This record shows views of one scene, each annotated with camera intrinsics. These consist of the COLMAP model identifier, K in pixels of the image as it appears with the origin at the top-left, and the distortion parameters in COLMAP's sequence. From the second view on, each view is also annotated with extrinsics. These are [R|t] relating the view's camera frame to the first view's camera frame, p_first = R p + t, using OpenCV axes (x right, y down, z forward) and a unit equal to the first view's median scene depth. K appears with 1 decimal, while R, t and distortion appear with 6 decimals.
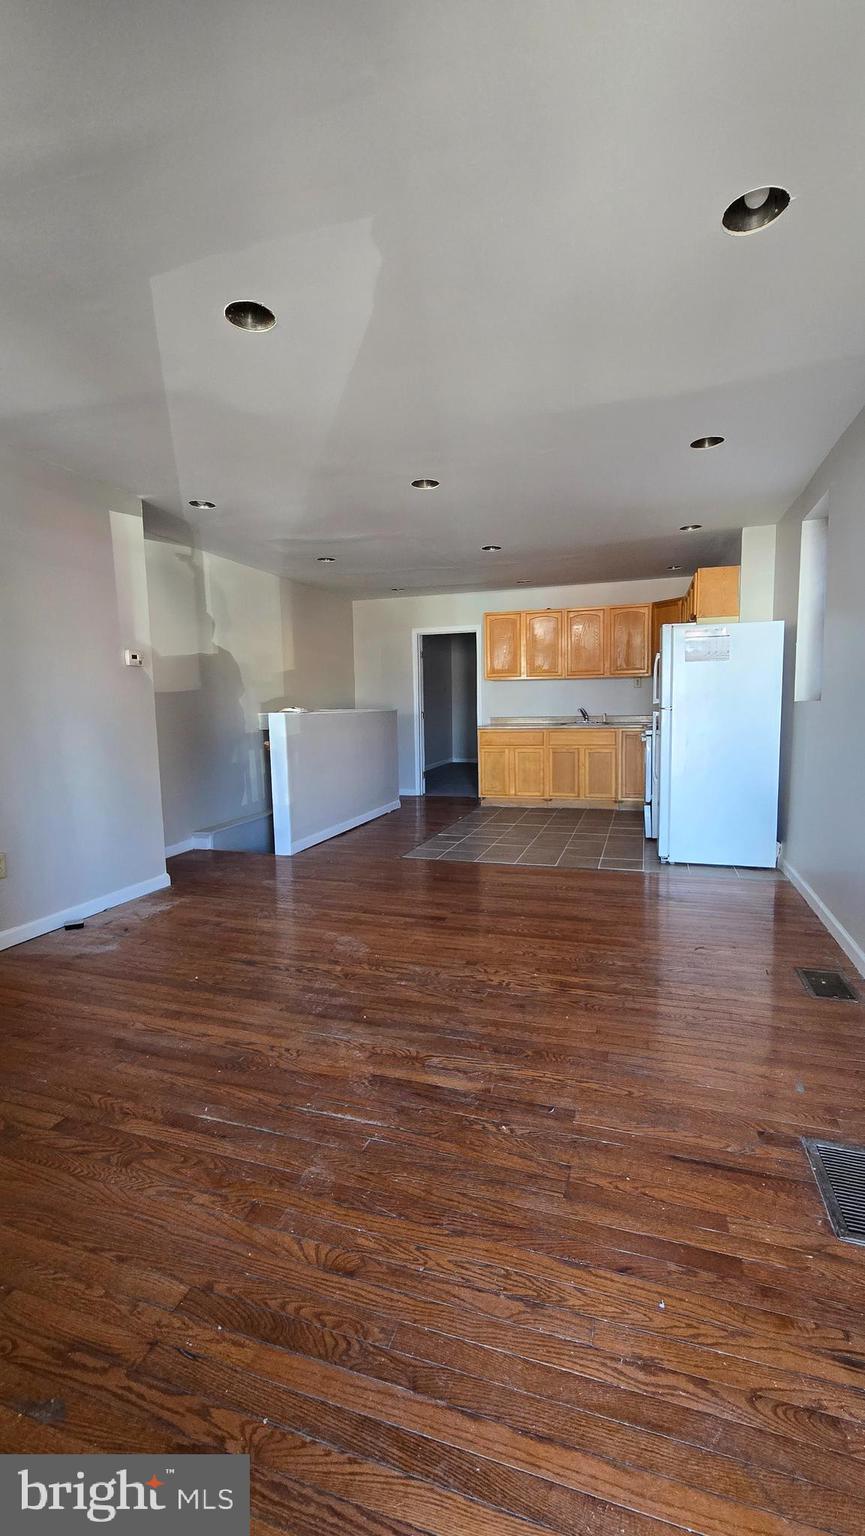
lens RADIAL K [[644.3, 0, 440.8], [0, 644.3, 767.7], [0, 0, 1]] dist [0.001084, -0.000235]
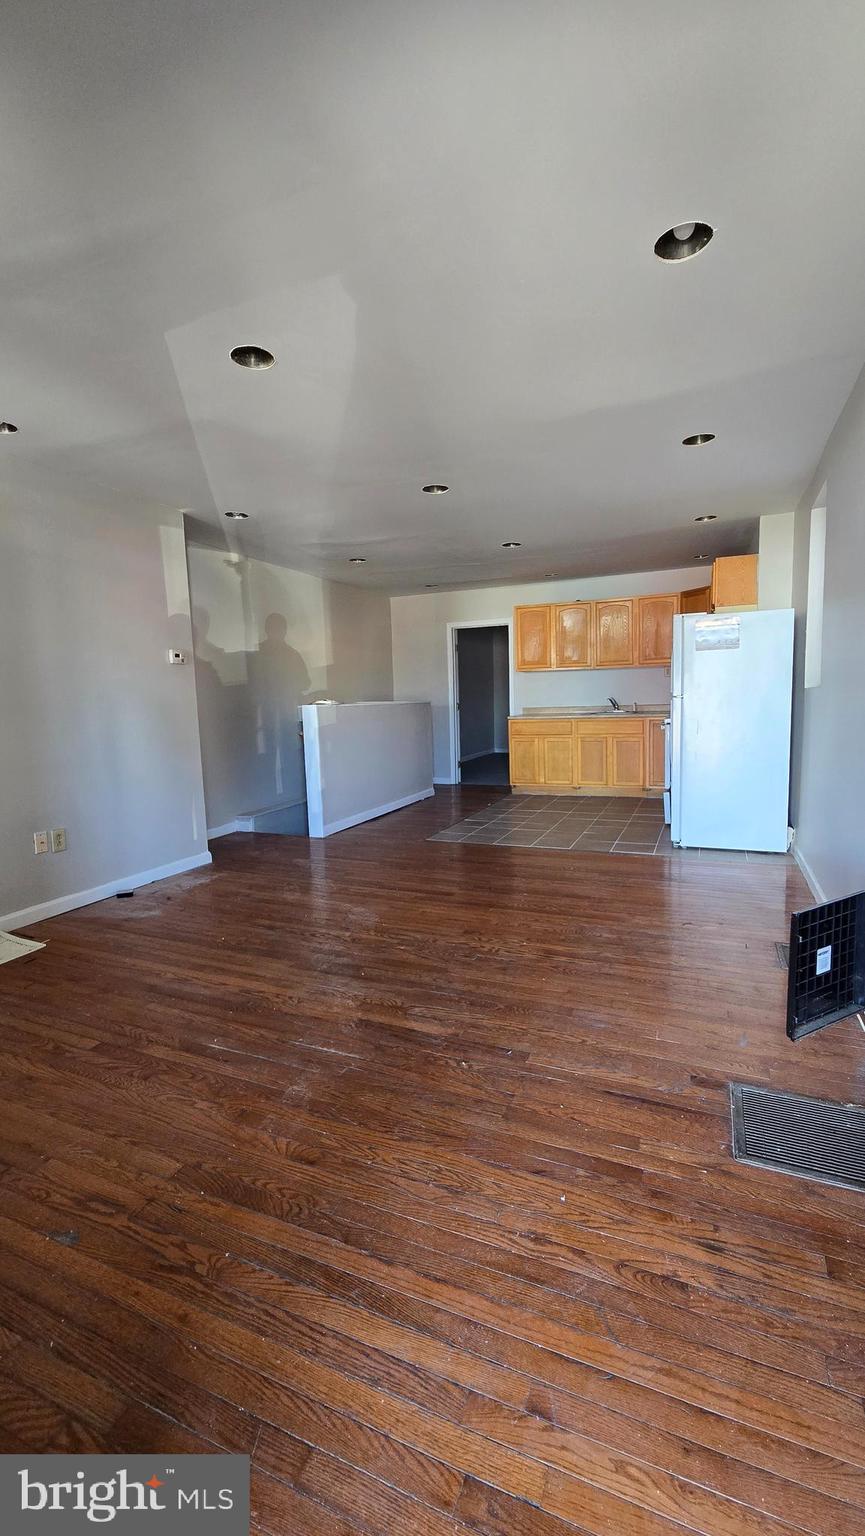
lens RADIAL K [[644.3, 0, 440.8], [0, 644.3, 767.7], [0, 0, 1]] dist [0.001084, -0.000235]
pose [[0.995701, -0.001445, -0.092610, 0.157327], [0.002504, 0.999933, 0.011318, 0.019317], [0.092587, -0.011502, 0.995638, -0.130593]]
